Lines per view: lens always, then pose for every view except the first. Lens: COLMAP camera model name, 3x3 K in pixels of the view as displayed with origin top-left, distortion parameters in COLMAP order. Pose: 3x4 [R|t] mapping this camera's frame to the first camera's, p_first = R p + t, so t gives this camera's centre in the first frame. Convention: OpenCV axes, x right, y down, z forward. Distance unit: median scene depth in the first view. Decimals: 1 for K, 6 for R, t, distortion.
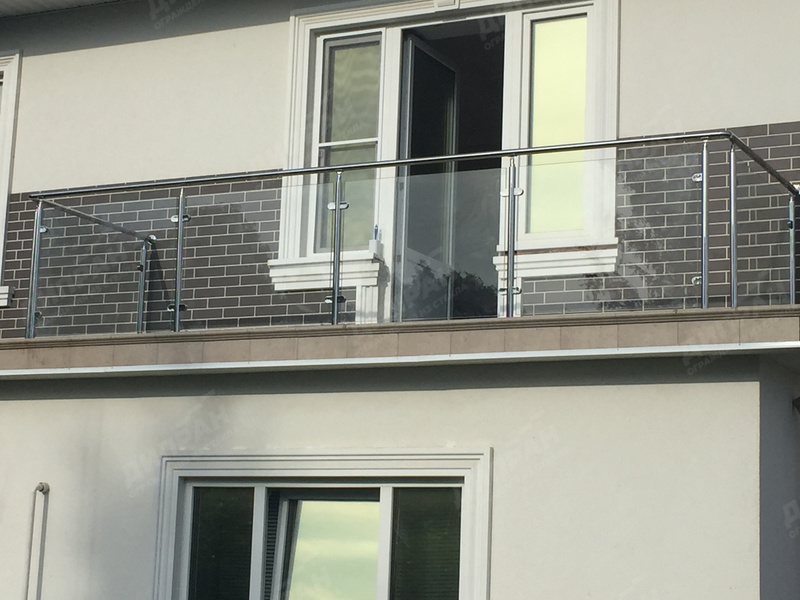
lens RADIAL K [[1730.6, 0, 400.0], [0, 1730.6, 300.0], [0, 0, 1]] dist [0.140969, -0.364599]
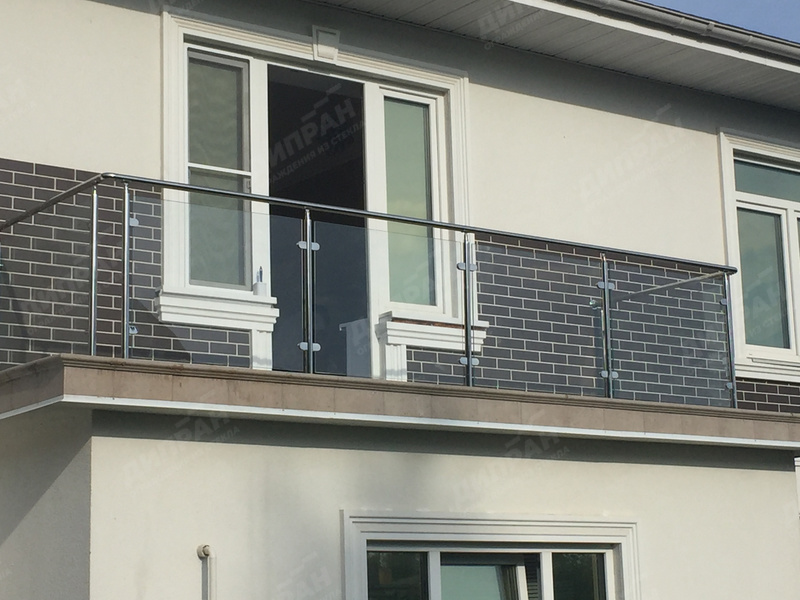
lens RADIAL K [[1676.8, 0, 400.6], [0, 1676.8, 286.2], [0, 0, 1]] dist [0.171306, 0.040800]
pose [[0.460124, 0.129198, 0.878404, -0.787863], [-0.110226, 0.990014, -0.087875, 0.040112], [-0.880986, -0.056390, 0.469770, 0.505456]]
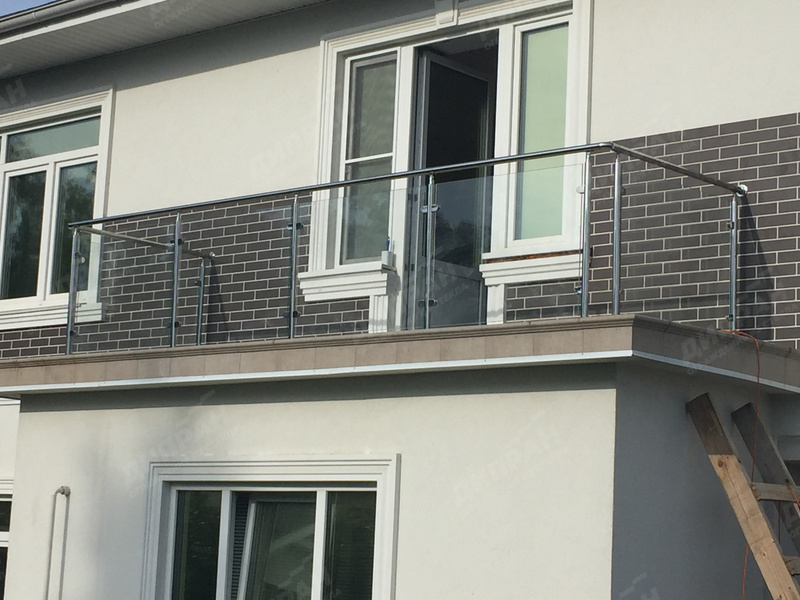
lens RADIAL K [[1730.6, 0, 400.0], [0, 1730.6, 300.0], [0, 0, 1]] dist [0.140969, -0.364599]
pose [[0.968851, -0.032120, -0.245554, 0.250945], [0.035364, 0.999336, 0.008809, -0.014030], [0.245108, -0.017218, 0.969343, -0.015964]]
